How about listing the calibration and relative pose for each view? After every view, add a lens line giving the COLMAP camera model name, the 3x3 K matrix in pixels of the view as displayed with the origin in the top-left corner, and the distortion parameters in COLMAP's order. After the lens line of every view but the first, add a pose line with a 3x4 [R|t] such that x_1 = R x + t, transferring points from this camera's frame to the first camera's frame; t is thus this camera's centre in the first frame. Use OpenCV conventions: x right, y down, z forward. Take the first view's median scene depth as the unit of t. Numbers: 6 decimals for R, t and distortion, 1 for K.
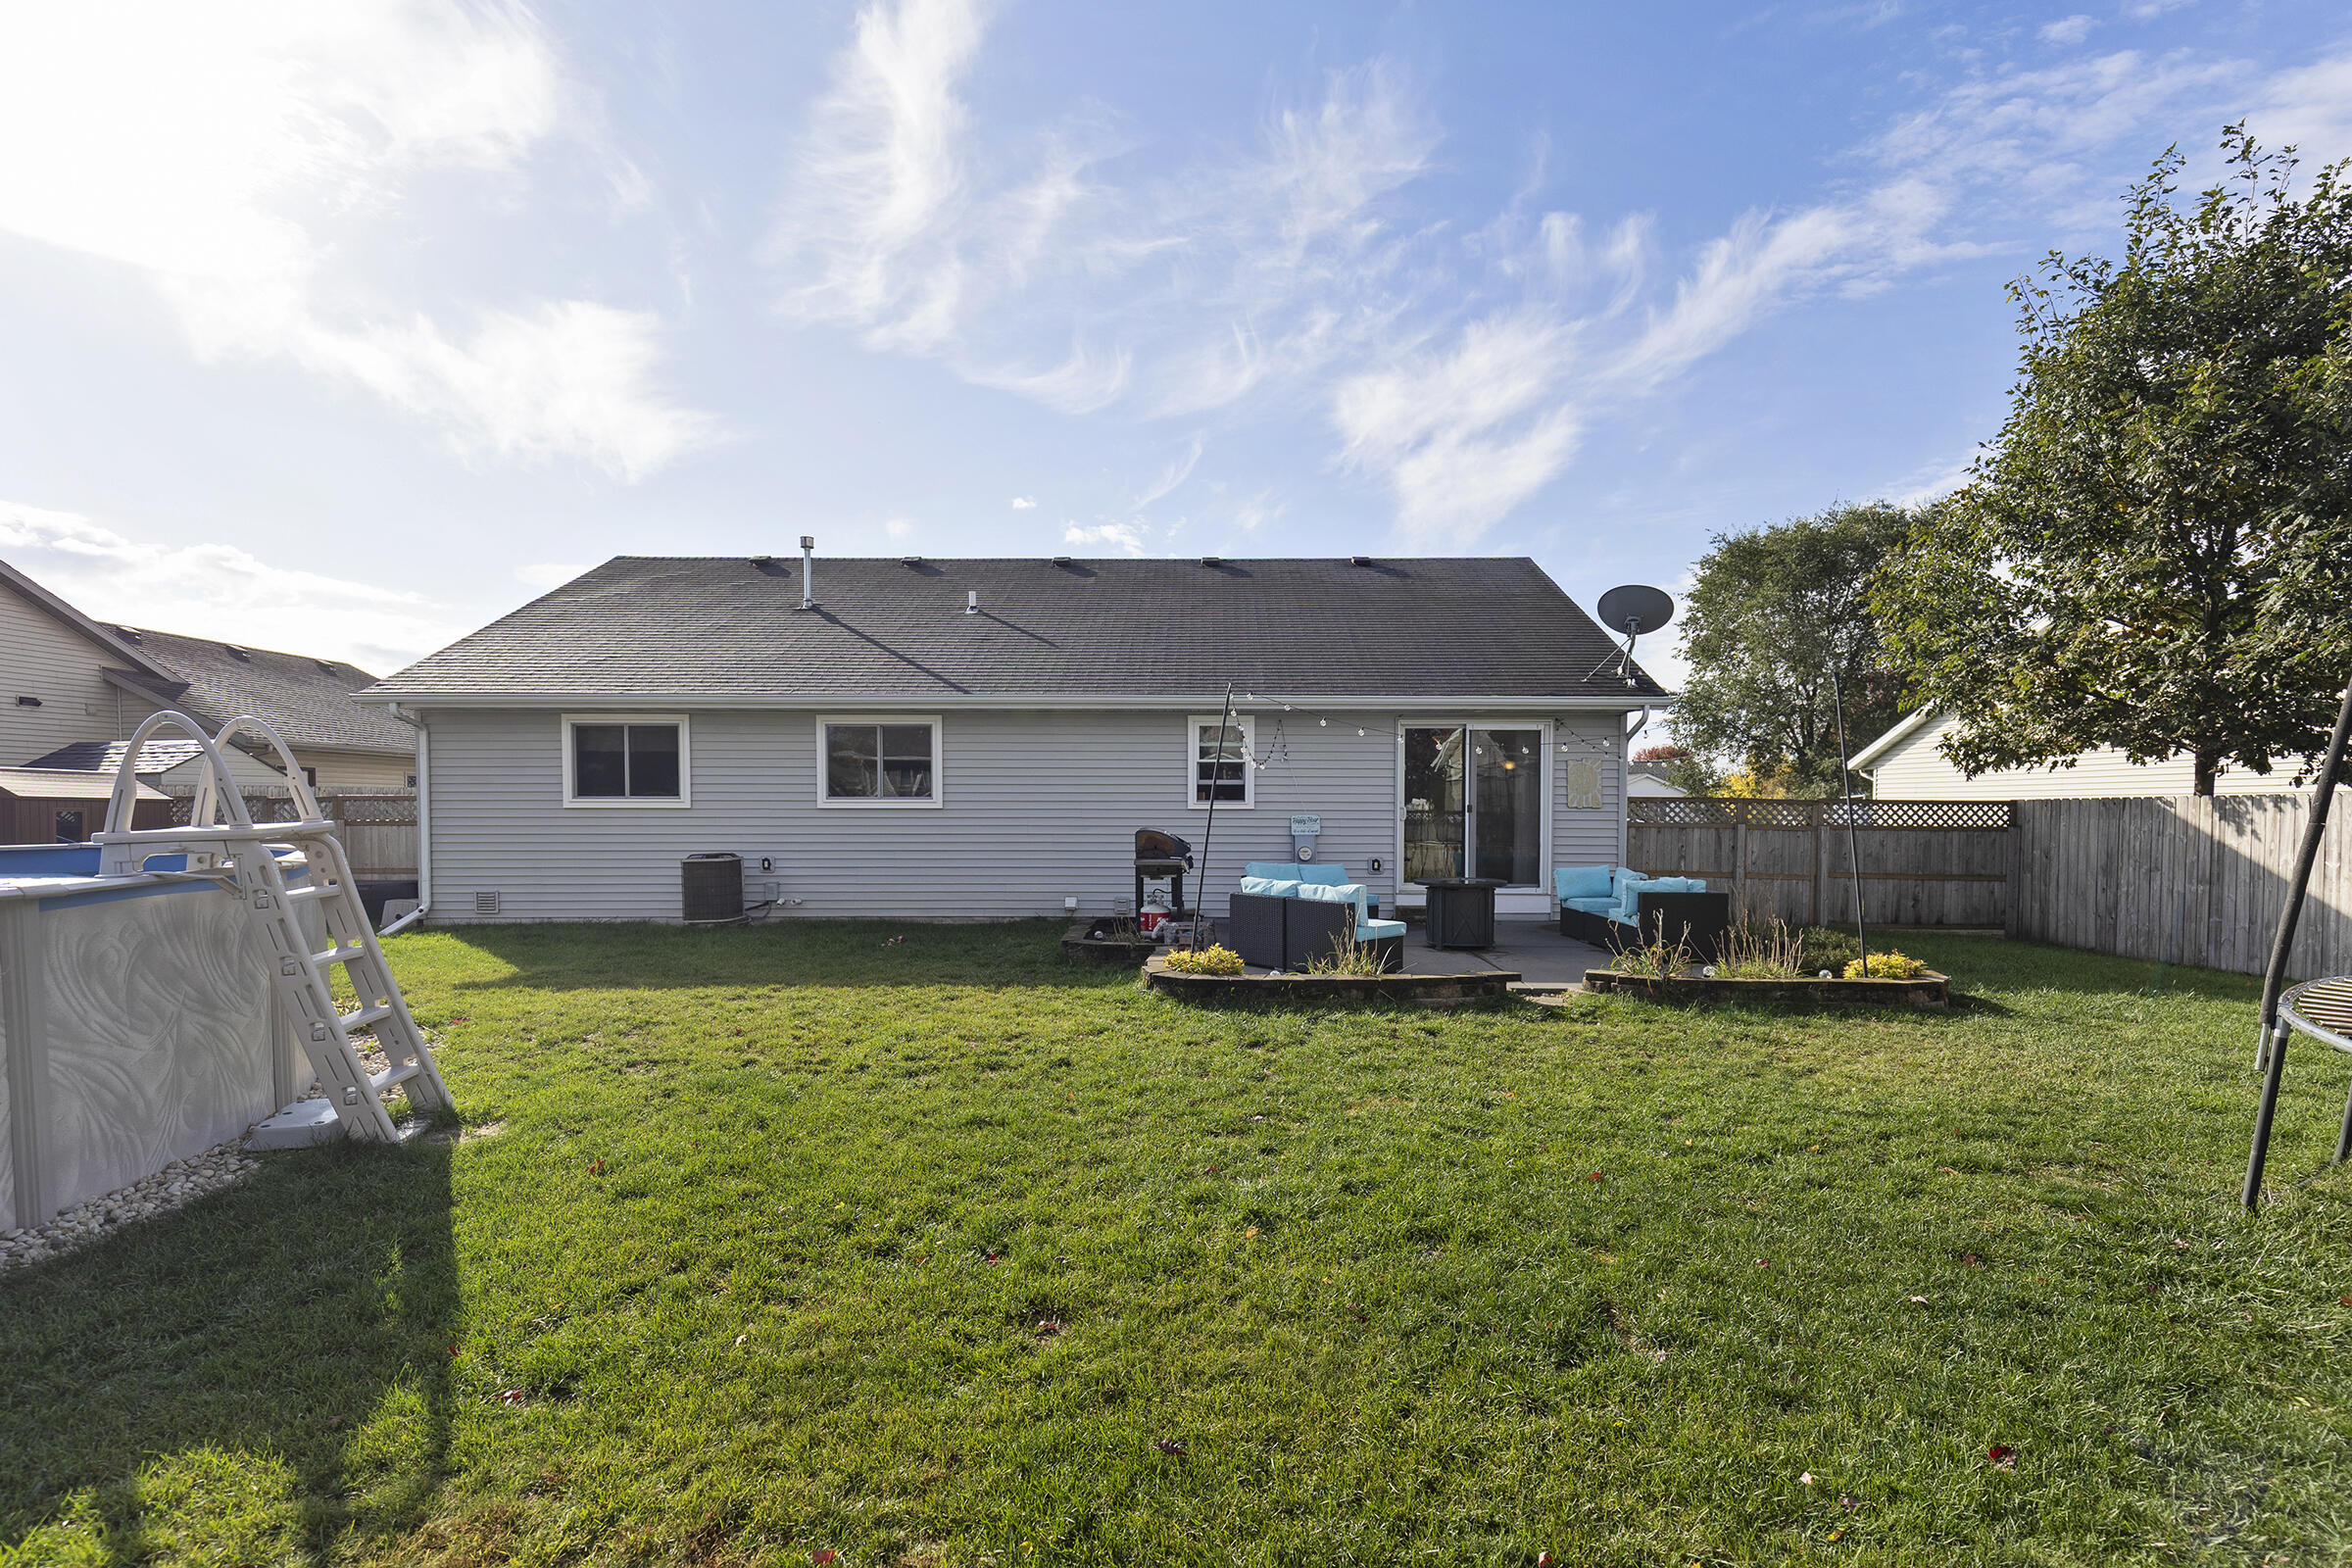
lens RADIAL K [[1124.4, 0, 1175.0], [0, 1124.4, 850.6], [0, 0, 1]] dist [0.086904, -0.032503]
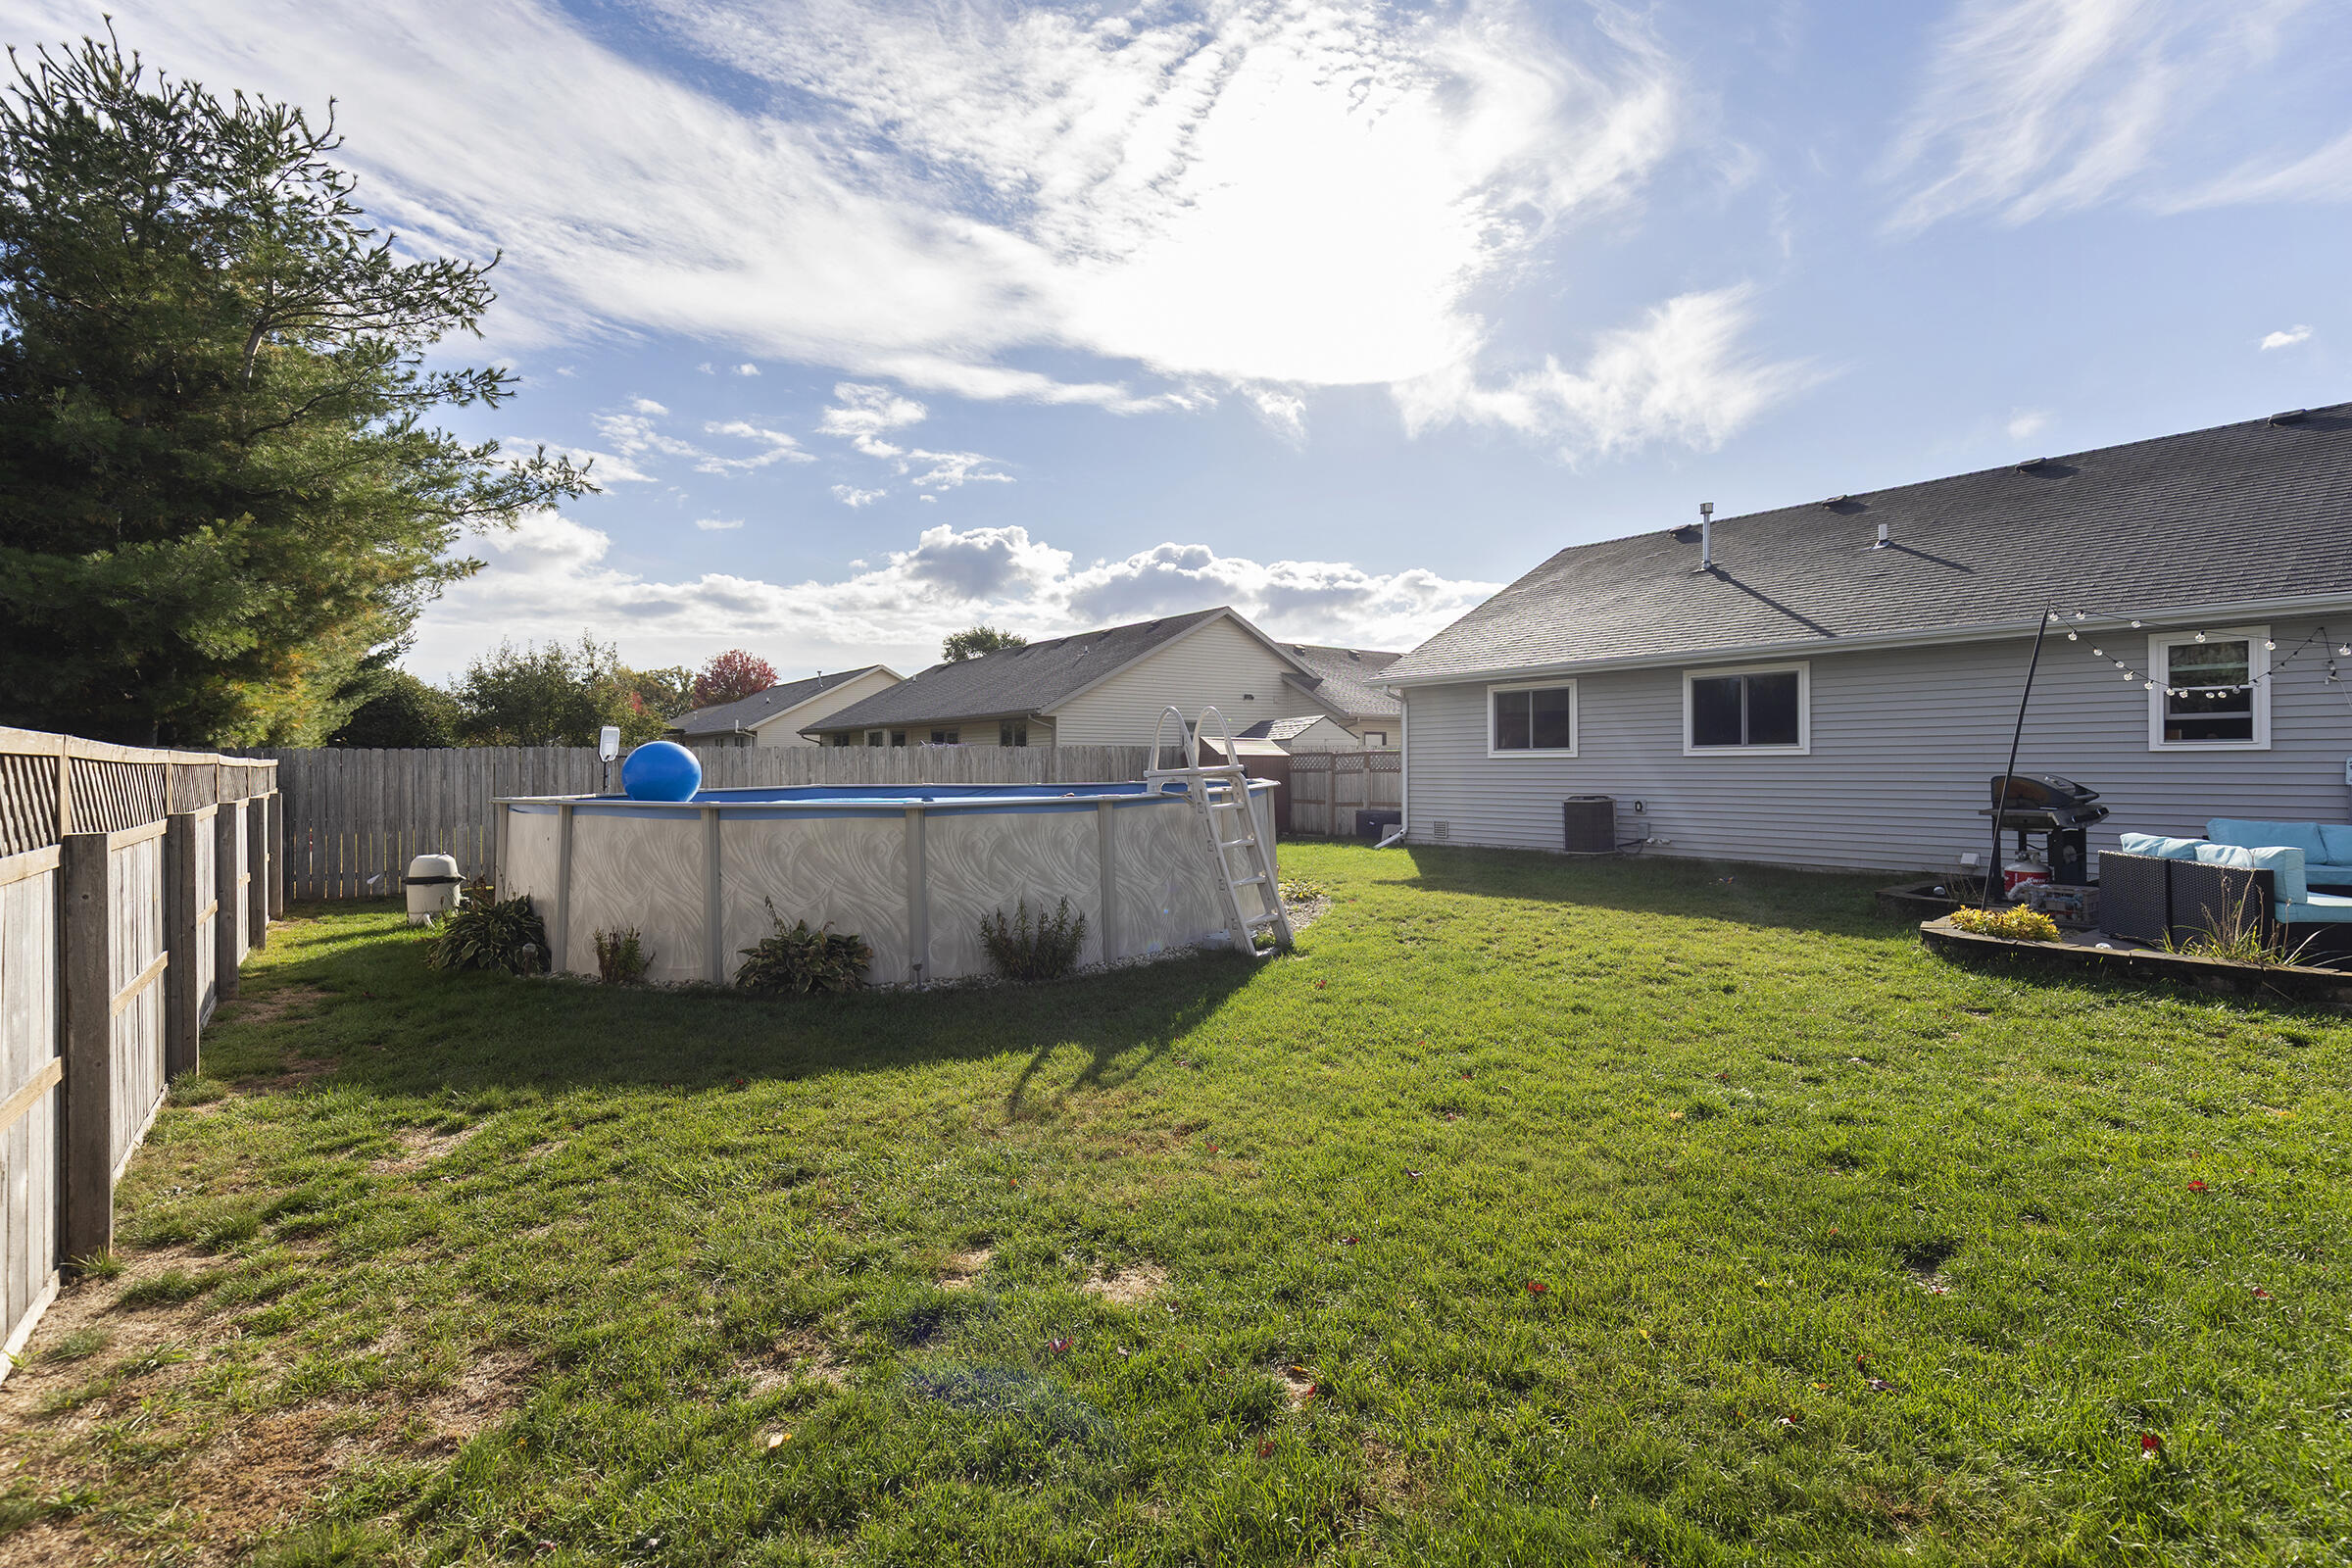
lens RADIAL K [[1105.3, 0, 1176.6], [0, 1105.3, 771.4], [0, 0, 1]] dist [0.014326, 0.000299]
pose [[0.621463, -0.000045, -0.783444, 0.203844], [-0.021379, 0.999627, -0.017016, 0.005607], [0.783152, 0.027324, 0.621230, -0.034550]]
